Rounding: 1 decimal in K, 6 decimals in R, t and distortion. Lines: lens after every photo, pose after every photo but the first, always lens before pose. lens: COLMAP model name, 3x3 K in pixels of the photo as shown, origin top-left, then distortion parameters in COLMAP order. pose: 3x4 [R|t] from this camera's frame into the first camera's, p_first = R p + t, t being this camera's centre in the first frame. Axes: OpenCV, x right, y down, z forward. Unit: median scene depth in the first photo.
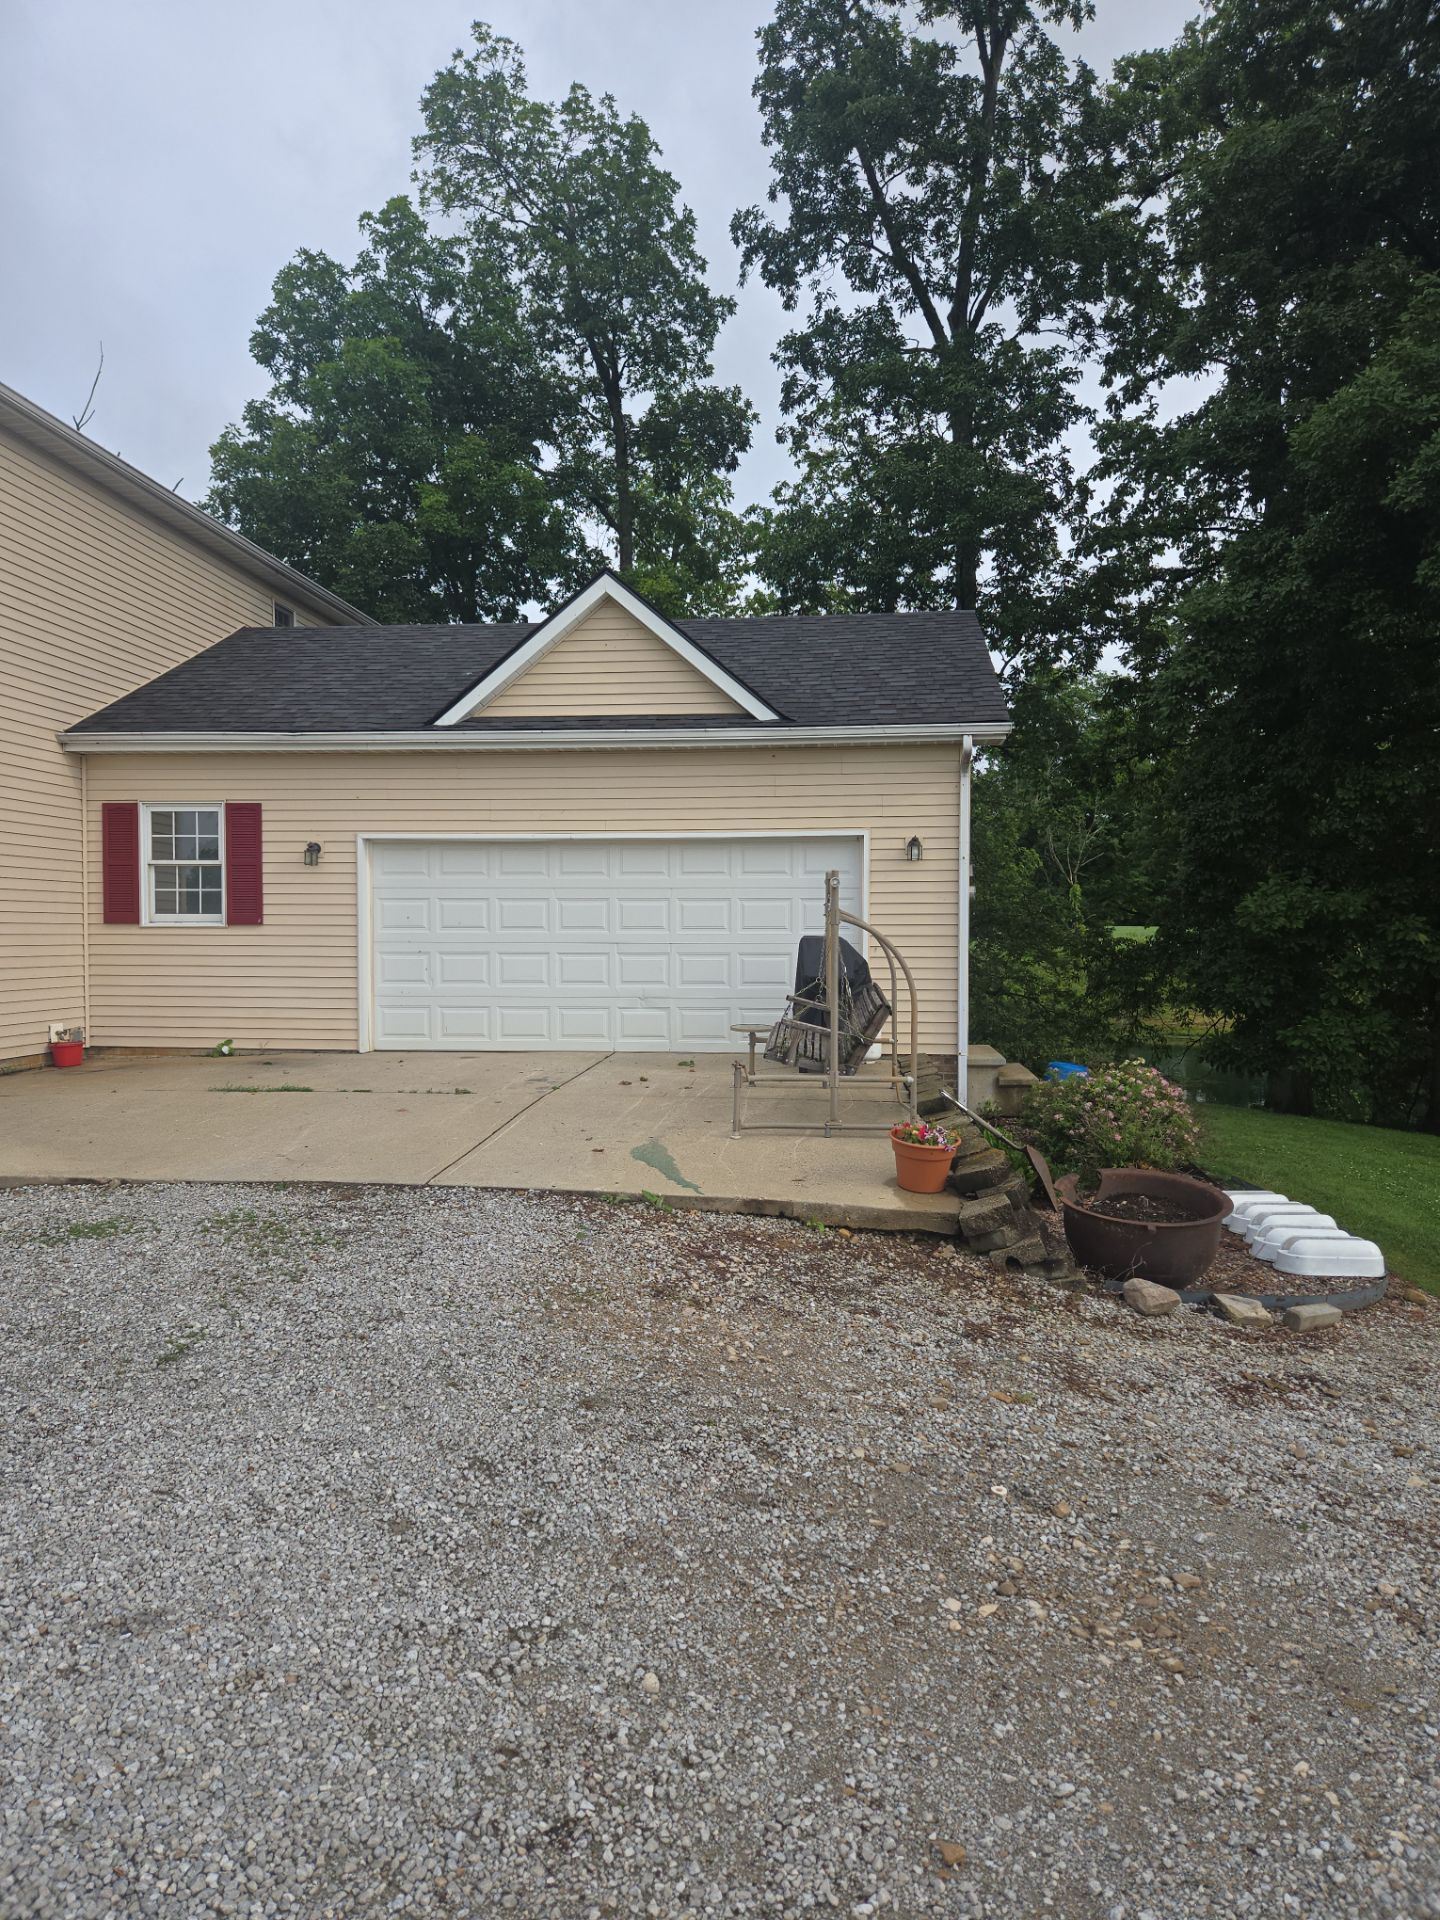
lens RADIAL K [[1235.7, 0, 711.8], [0, 1235.7, 961.5], [0, 0, 1]] dist [0.057462, -0.049026]
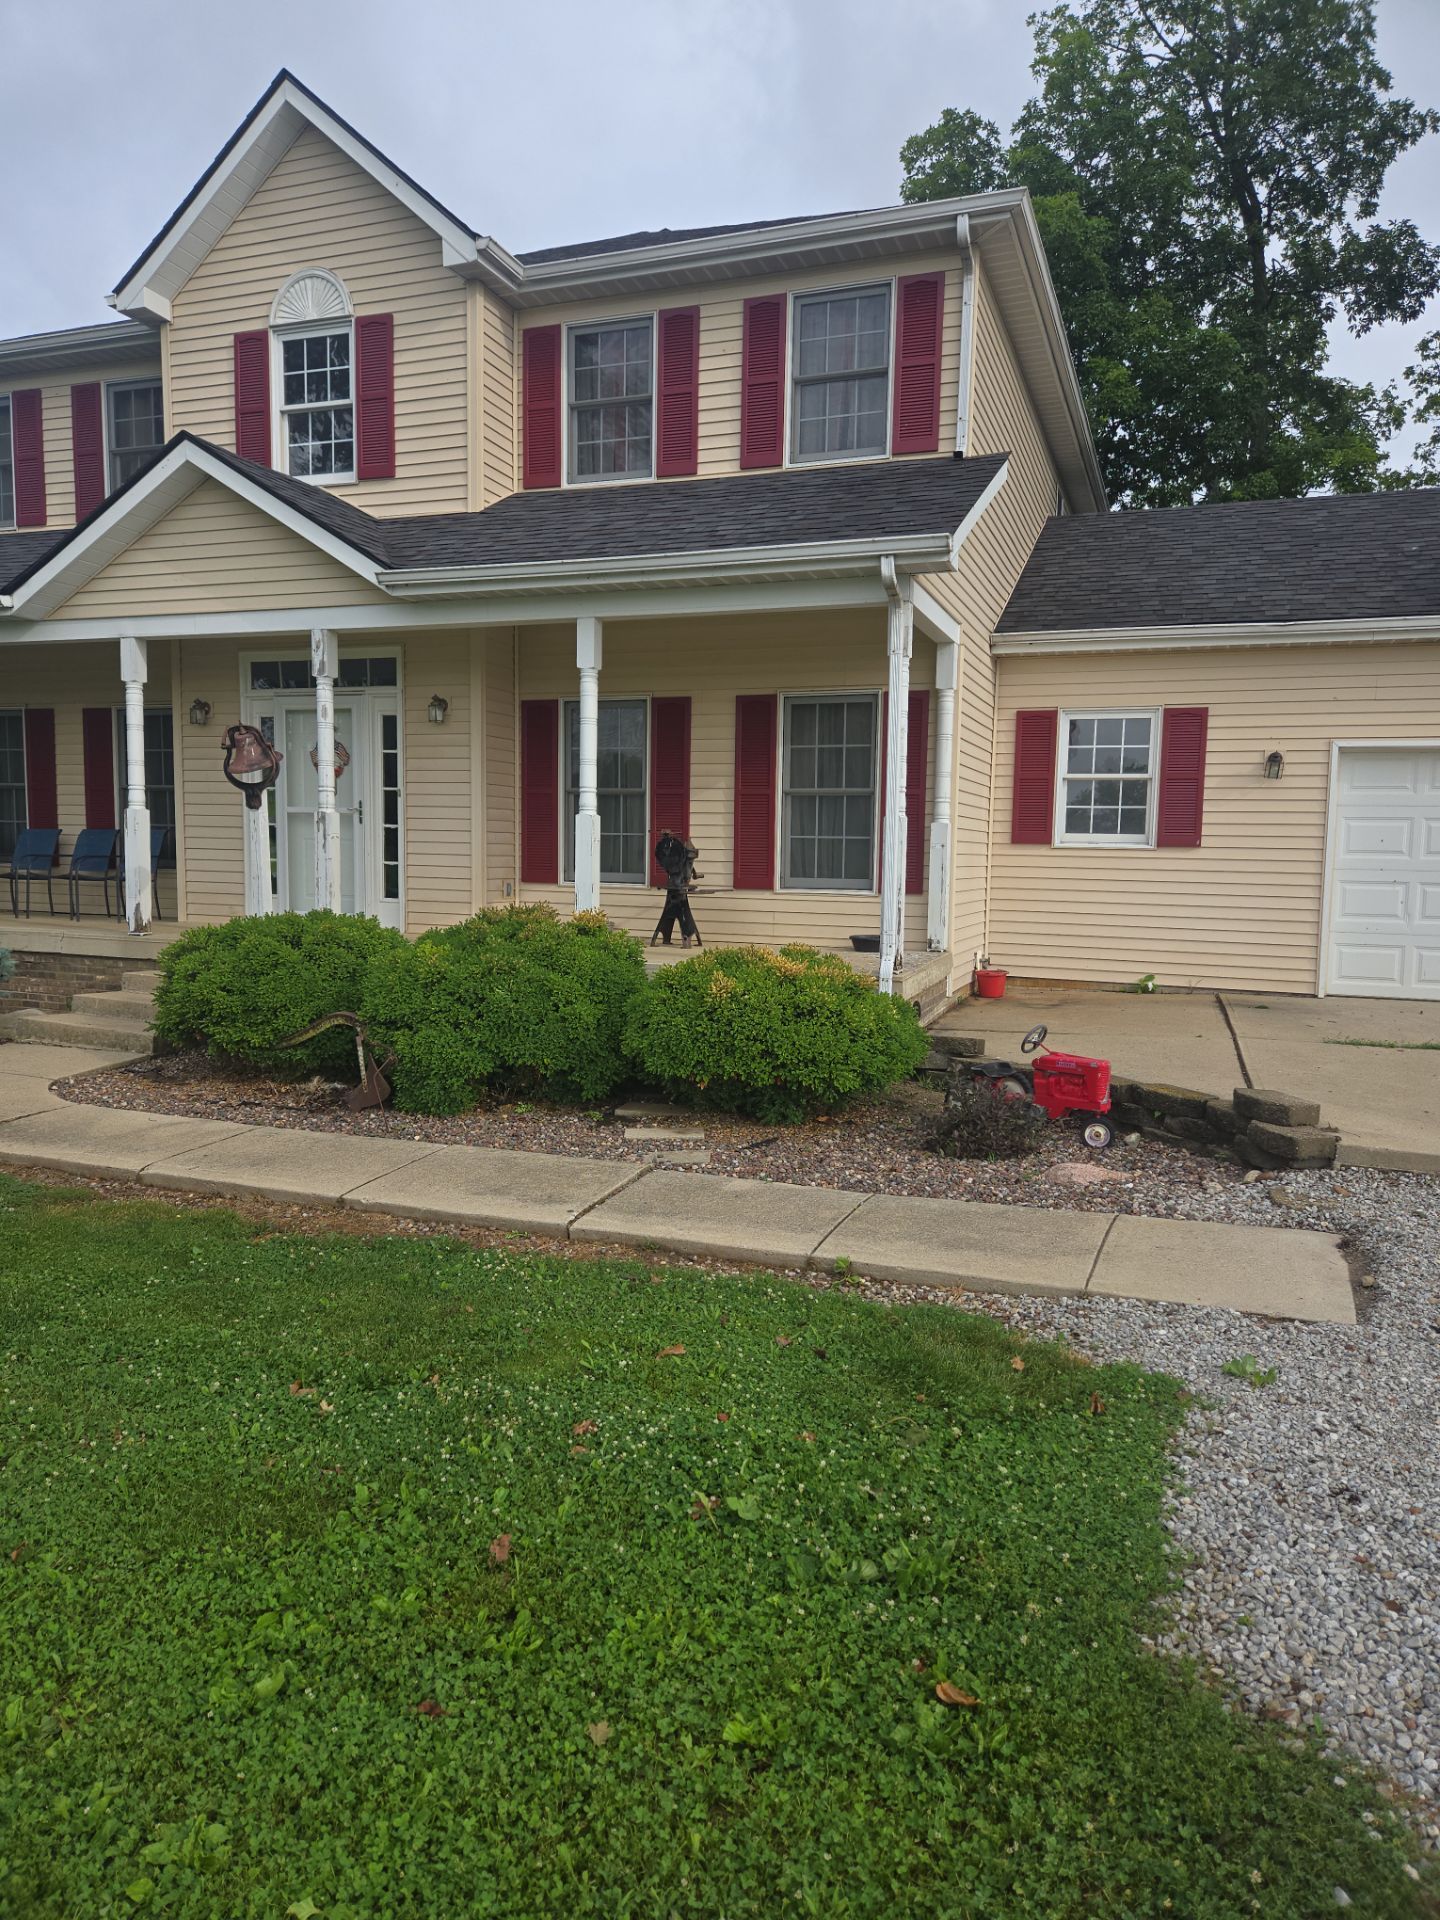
lens RADIAL K [[1251.9, 0, 720.0], [0, 1251.9, 960.0], [0, 0, 1]] dist [0.113907, -0.185325]
pose [[0.966666, 0.040543, -0.252812, -0.457501], [-0.024340, 0.997463, 0.066896, -0.001495], [0.254883, -0.058513, 0.965200, 0.040319]]
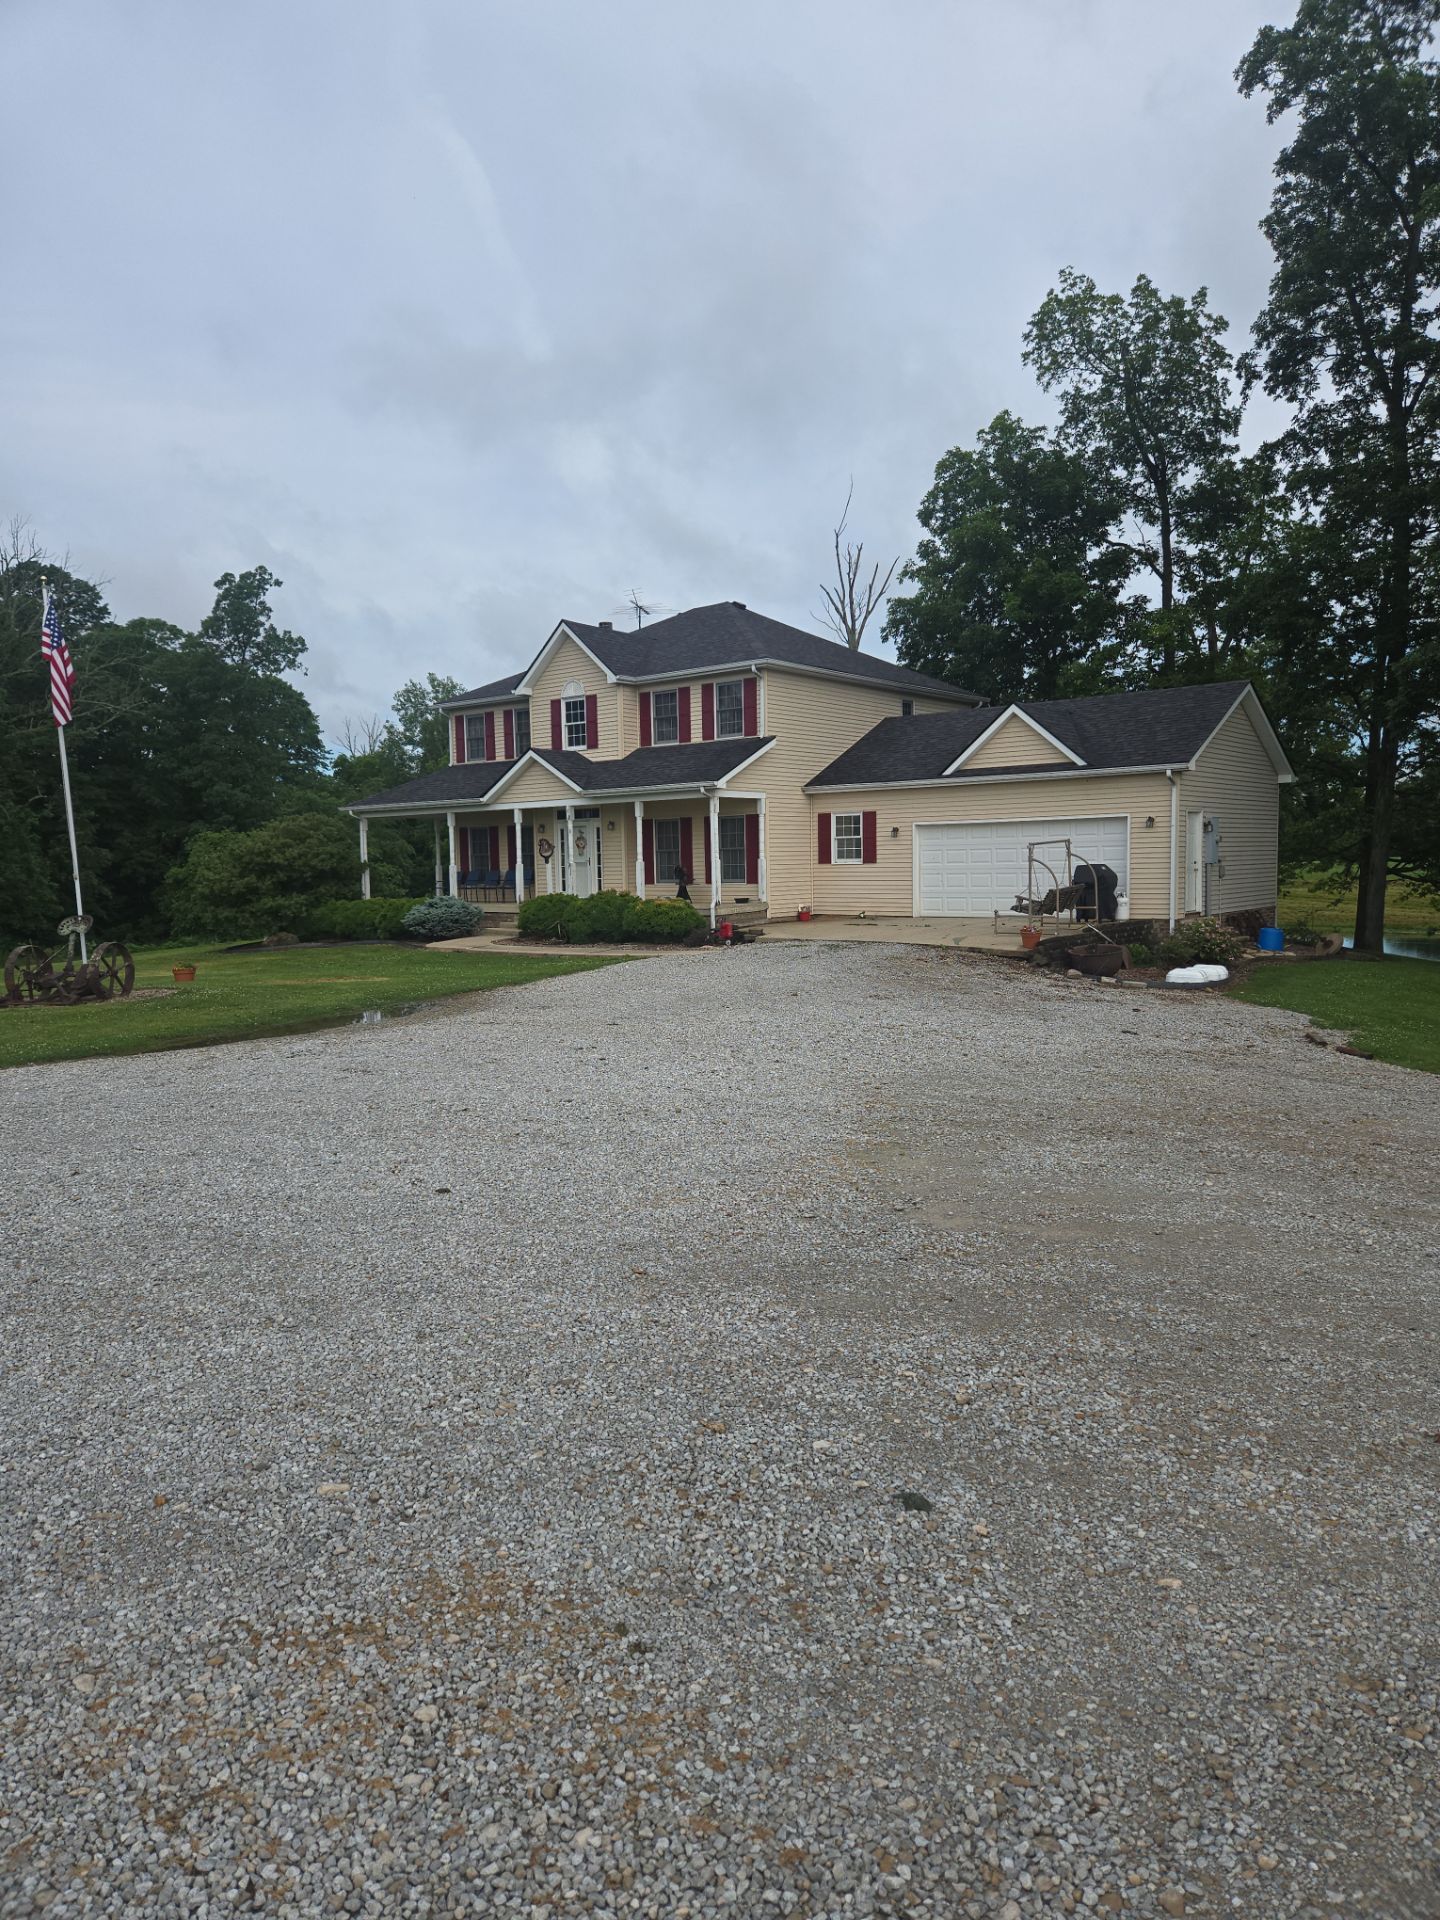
lens RADIAL K [[1235.7, 0, 711.8], [0, 1235.7, 961.5], [0, 0, 1]] dist [0.057462, -0.049026]
pose [[0.834580, 0.029800, -0.550080, 0.675060], [-0.001281, 0.998638, 0.052157, 0.035429], [0.550885, -0.042825, 0.833481, -1.137073]]
